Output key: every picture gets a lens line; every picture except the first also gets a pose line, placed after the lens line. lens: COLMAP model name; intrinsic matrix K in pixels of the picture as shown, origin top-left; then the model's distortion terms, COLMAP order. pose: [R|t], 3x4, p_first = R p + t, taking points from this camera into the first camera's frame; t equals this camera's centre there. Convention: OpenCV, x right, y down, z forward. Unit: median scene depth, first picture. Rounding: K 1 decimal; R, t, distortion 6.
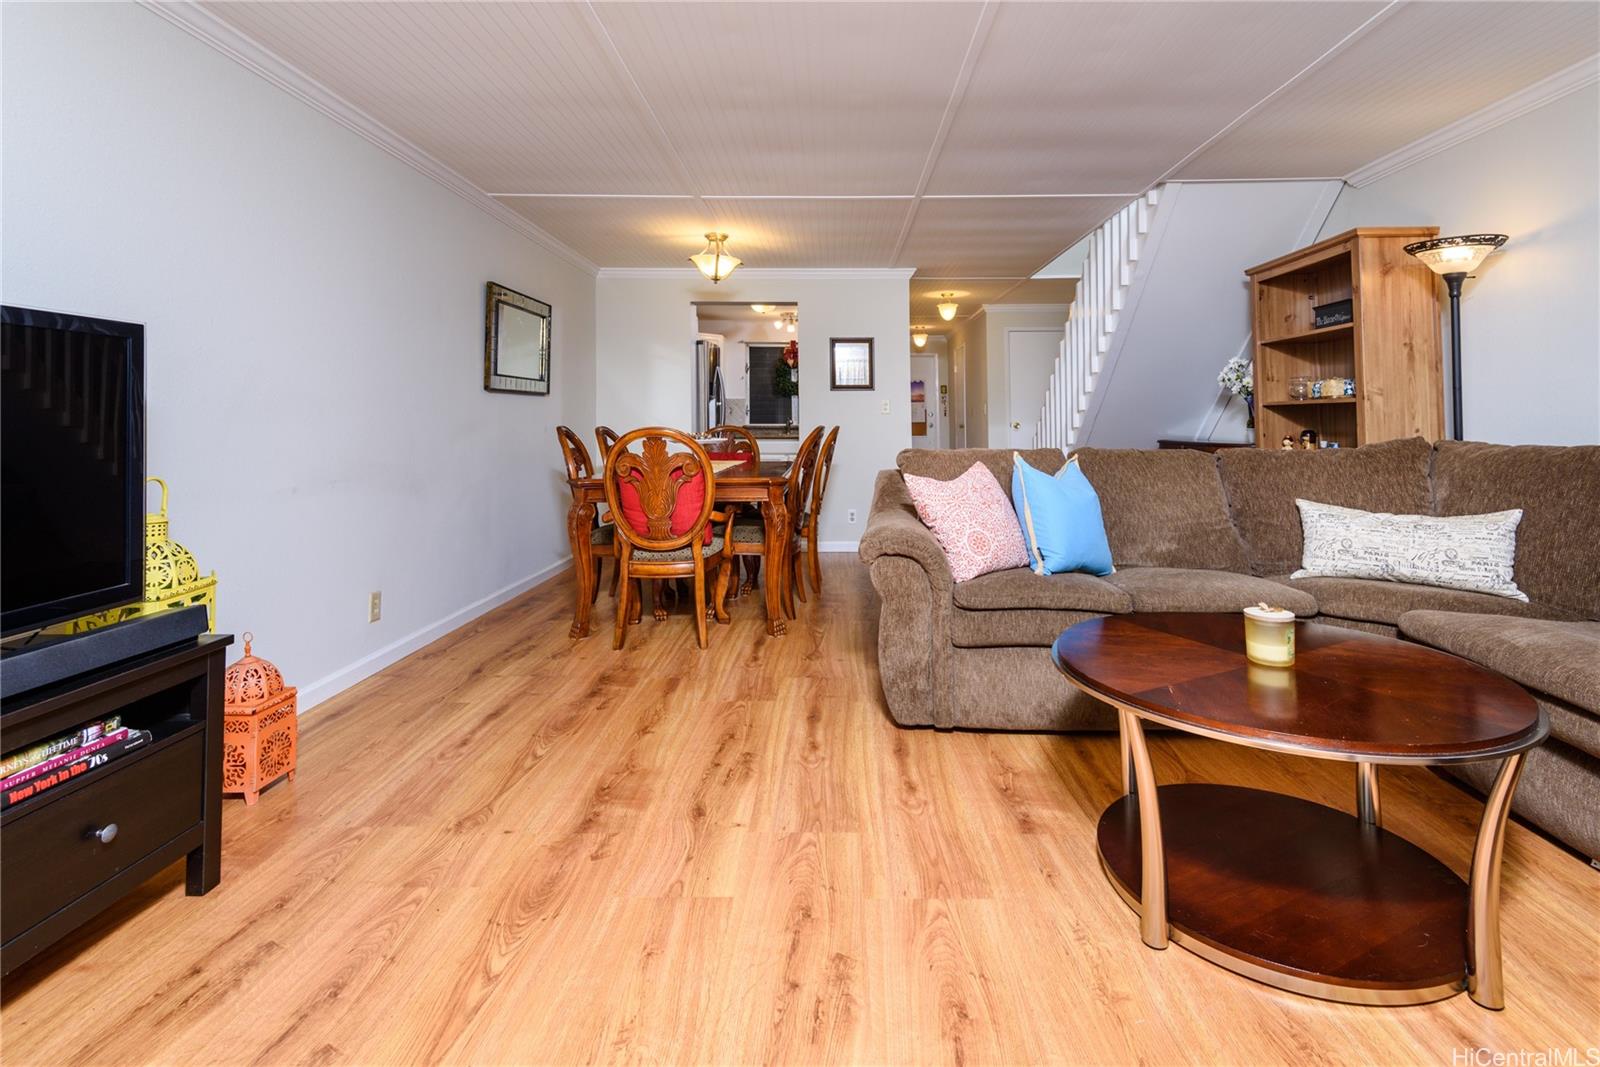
lens RADIAL K [[733.9, 0, 830.8], [0, 733.9, 424.5], [0, 0, 1]] dist [-0.001403, -0.006254]
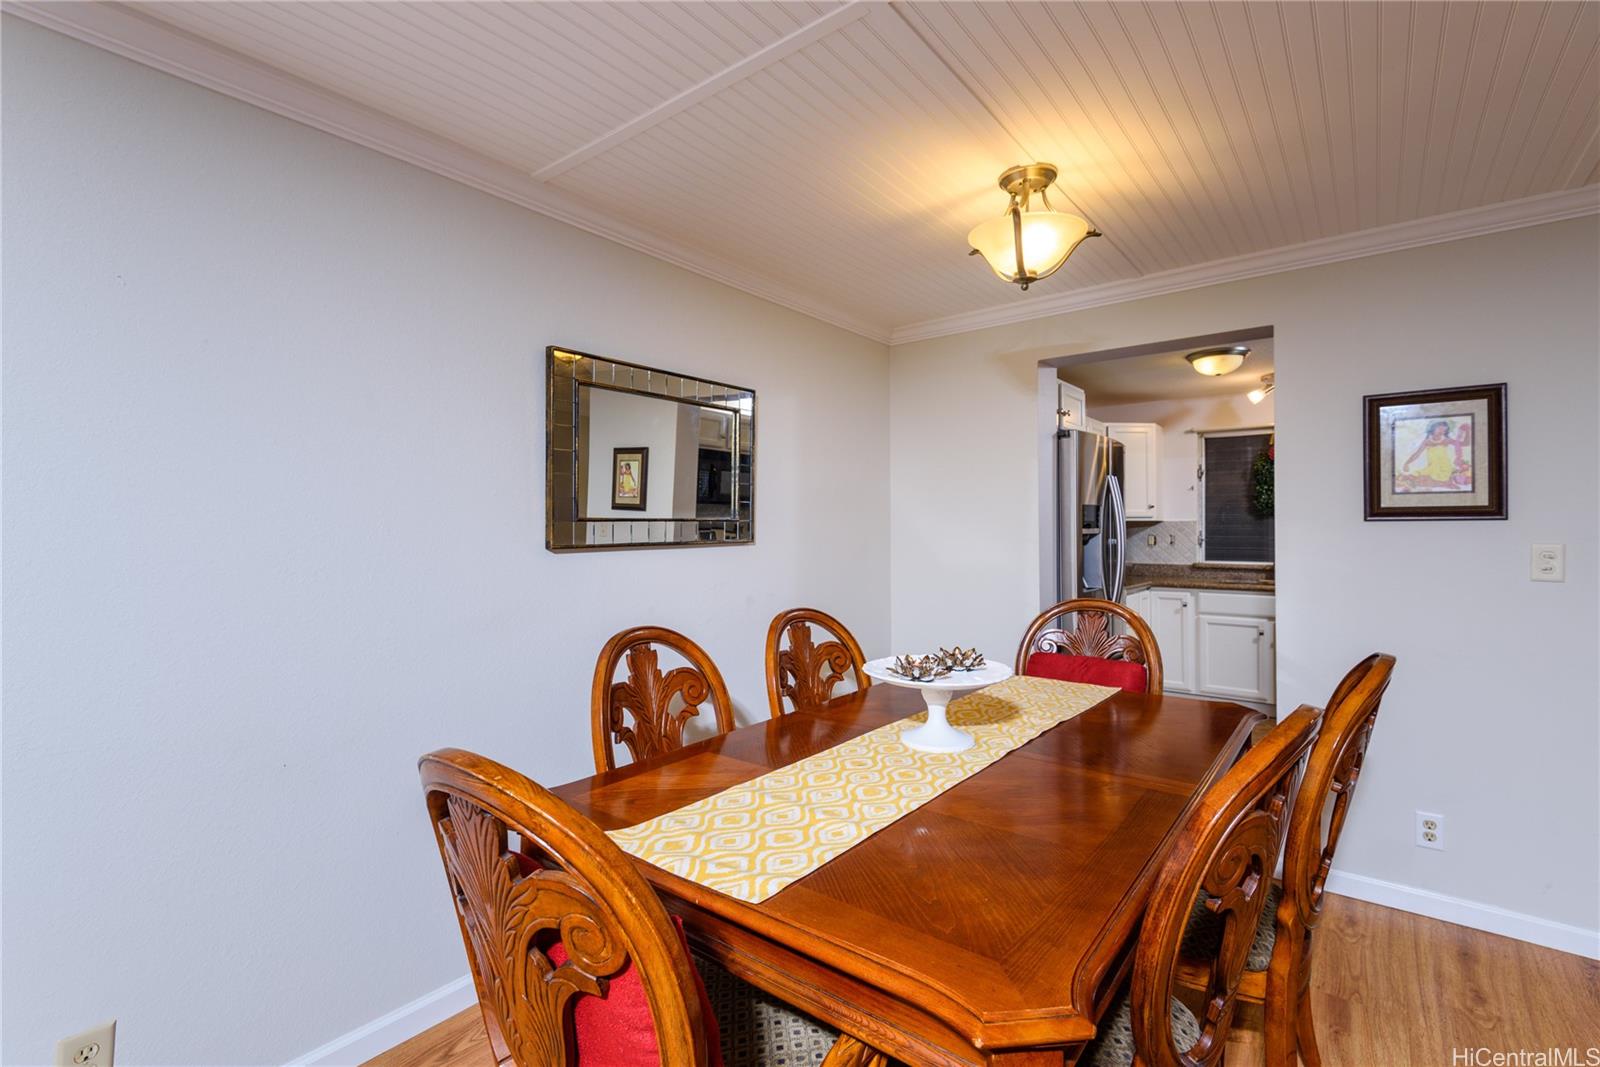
lens RADIAL K [[733.9, 0, 794.4], [0, 733.9, 530.9], [0, 0, 1]] dist [-0.001403, -0.006254]
pose [[0.786964, -0.000024, -0.616999, 0.000218], [-0.001113, 0.999998, -0.001460, -0.039159], [0.616998, 0.001835, 0.786963, 0.457325]]
